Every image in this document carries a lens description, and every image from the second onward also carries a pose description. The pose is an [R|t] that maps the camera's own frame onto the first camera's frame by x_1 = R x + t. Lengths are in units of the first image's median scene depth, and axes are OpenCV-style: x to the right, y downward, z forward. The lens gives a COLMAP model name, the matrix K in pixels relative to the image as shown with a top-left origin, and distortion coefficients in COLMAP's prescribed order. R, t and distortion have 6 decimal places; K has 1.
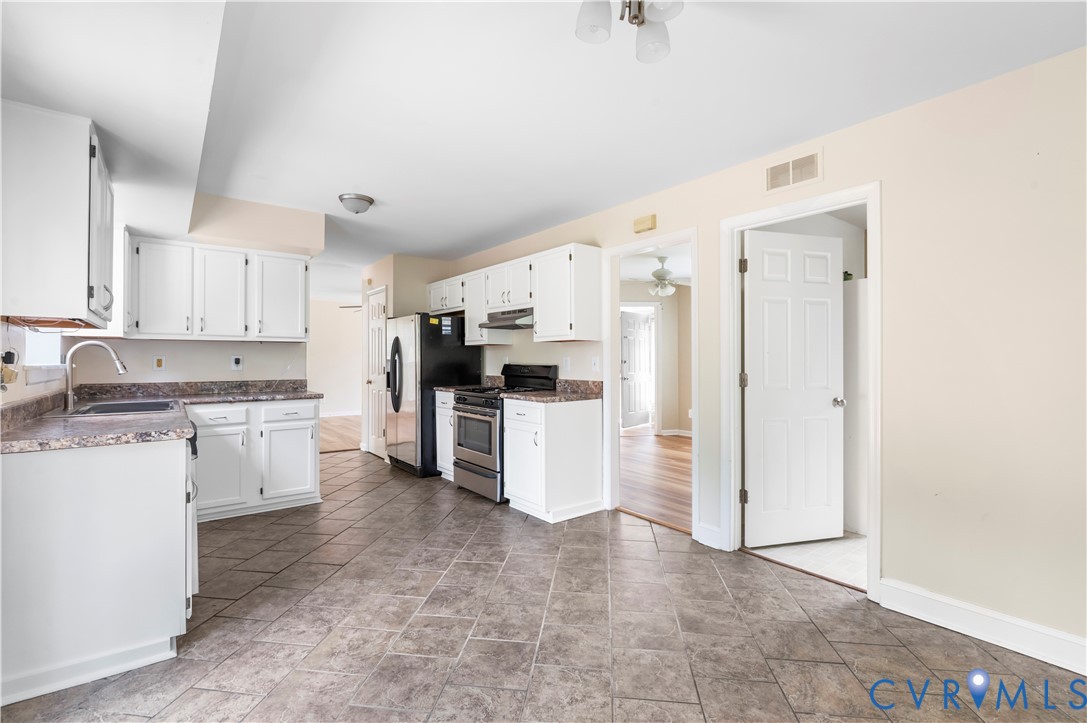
lens RADIAL K [[489.8, 0, 536.8], [0, 489.8, 355.7], [0, 0, 1]] dist [-0.000869, -0.000316]
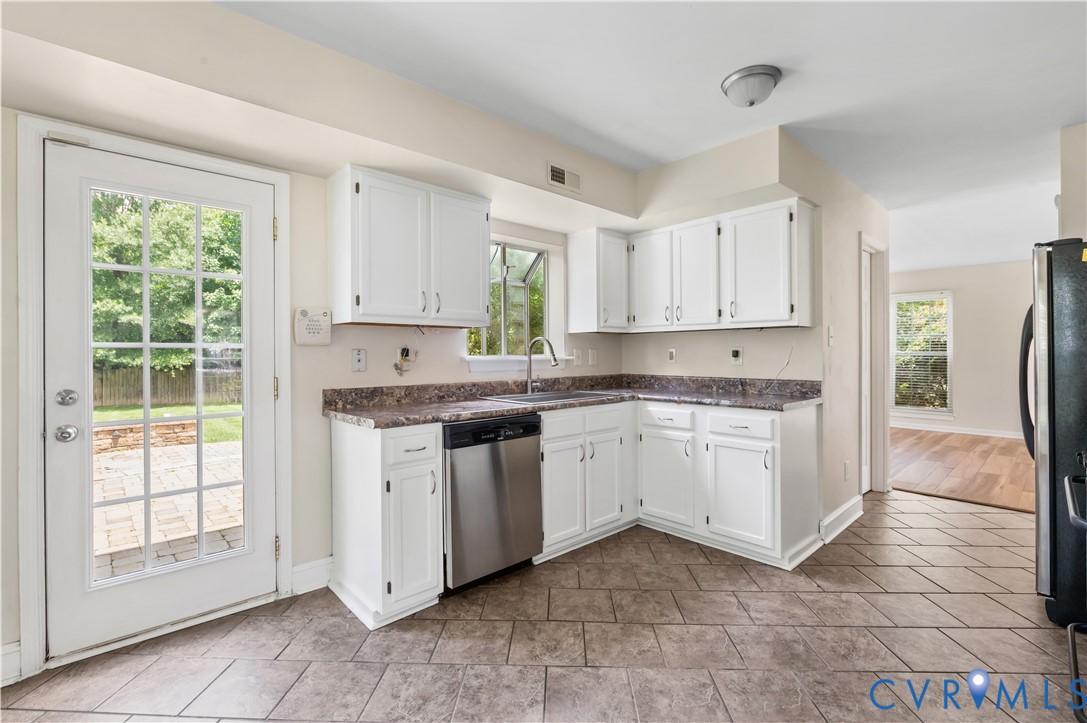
lens RADIAL K [[484.7, 0, 540.2], [0, 484.7, 352.5], [0, 0, 1]] dist [-0.003852, -0.001463]
pose [[0.095361, -0.001896, -0.995441, 0.191149], [0.013381, 0.999910, -0.000623, 0.005638], [0.995353, -0.013261, 0.095378, 0.684238]]
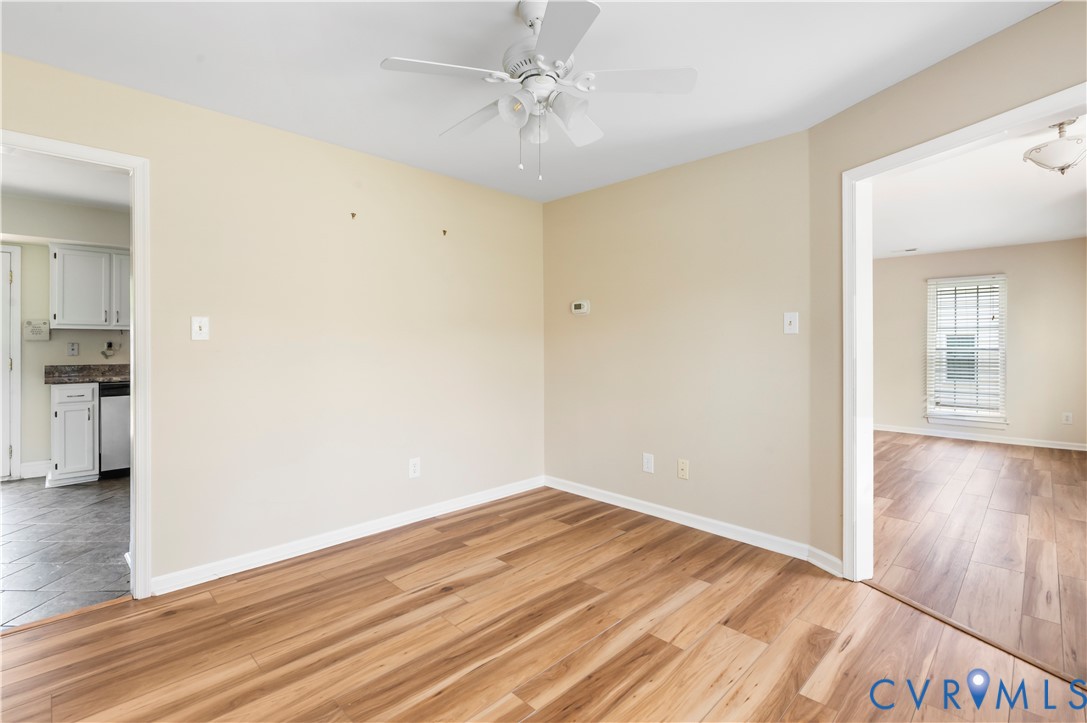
lens RADIAL K [[498.0, 0, 542.0], [0, 498.0, 341.7], [0, 0, 1]] dist [-0.004367, -0.000796]
pose [[0.136434, -0.002239, -0.990647, 0.882627], [0.008131, 0.999966, -0.001140, 0.004711], [0.990616, -0.007899, 0.136448, 1.509342]]
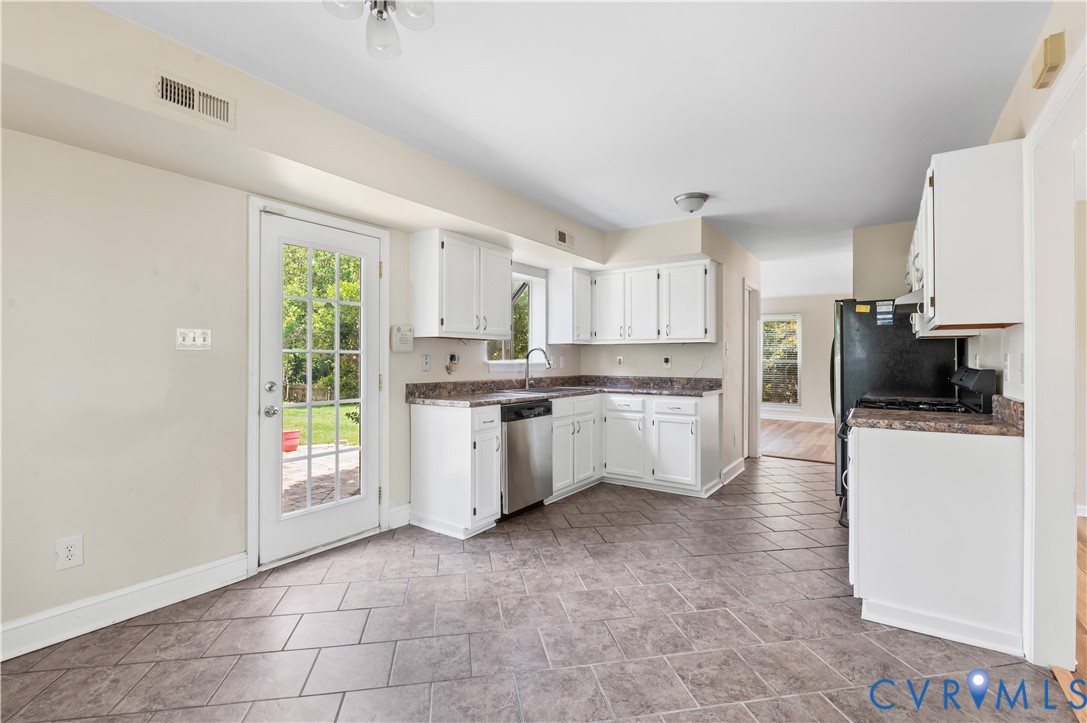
lens RADIAL K [[497.2, 0, 542.8], [0, 497.2, 355.4], [0, 0, 1]] dist [0.001609, -0.000037]
pose [[0.310202, -0.005942, -0.950652, 0.500216], [0.005366, 0.999975, -0.004500, 0.003299], [0.950655, -0.003705, 0.310227, 0.395856]]
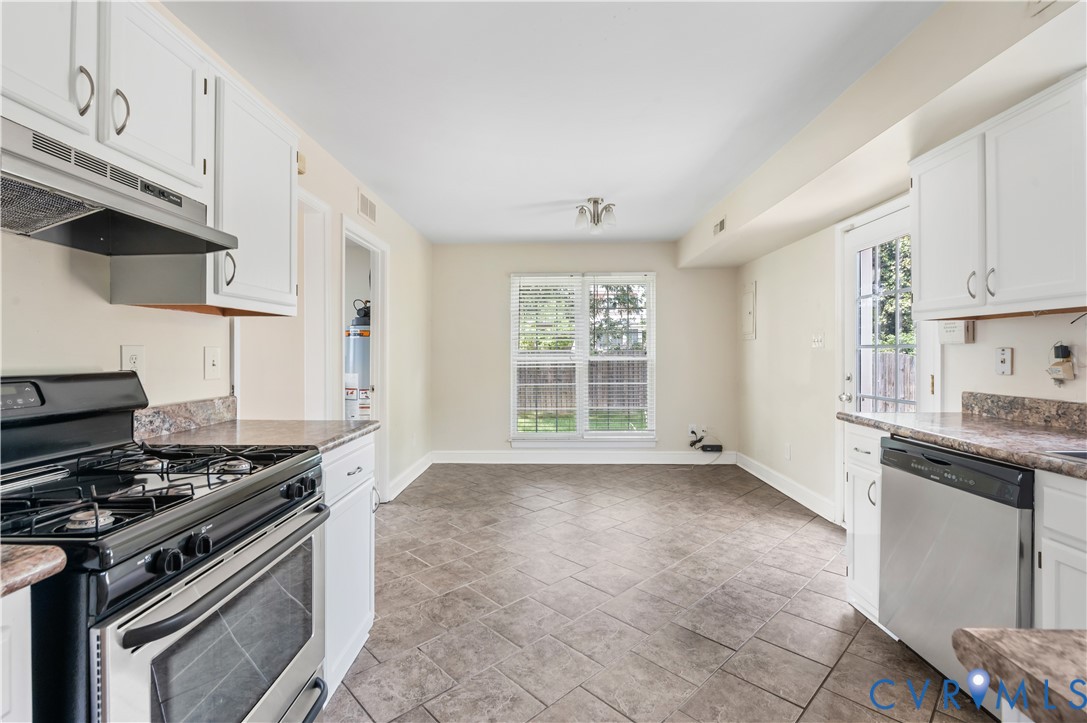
lens RADIAL K [[487.1, 0, 542.7], [0, 487.1, 352.4], [0, 0, 1]] dist [-0.004468, -0.000727]
pose [[-0.786938, 0.001481, 0.617031, -0.472664], [-0.003843, 0.999966, -0.007301, 0.008905], [-0.617020, -0.008116, -0.786905, 1.287262]]
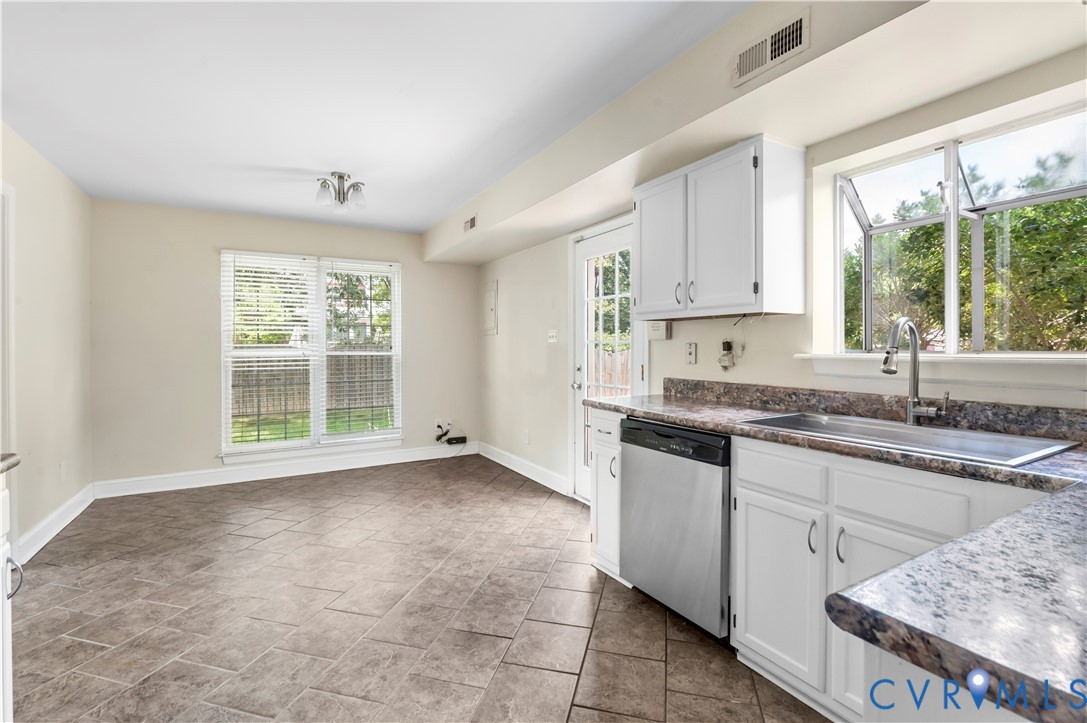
lens RADIAL K [[484.7, 0, 540.2], [0, 484.7, 352.5], [0, 0, 1]] dist [-0.003852, -0.001463]
pose [[-0.992722, 0.000751, 0.120429, -0.406583], [0.001155, 0.999994, 0.003284, 0.008734], [-0.120425, 0.003399, -0.992717, 1.268541]]
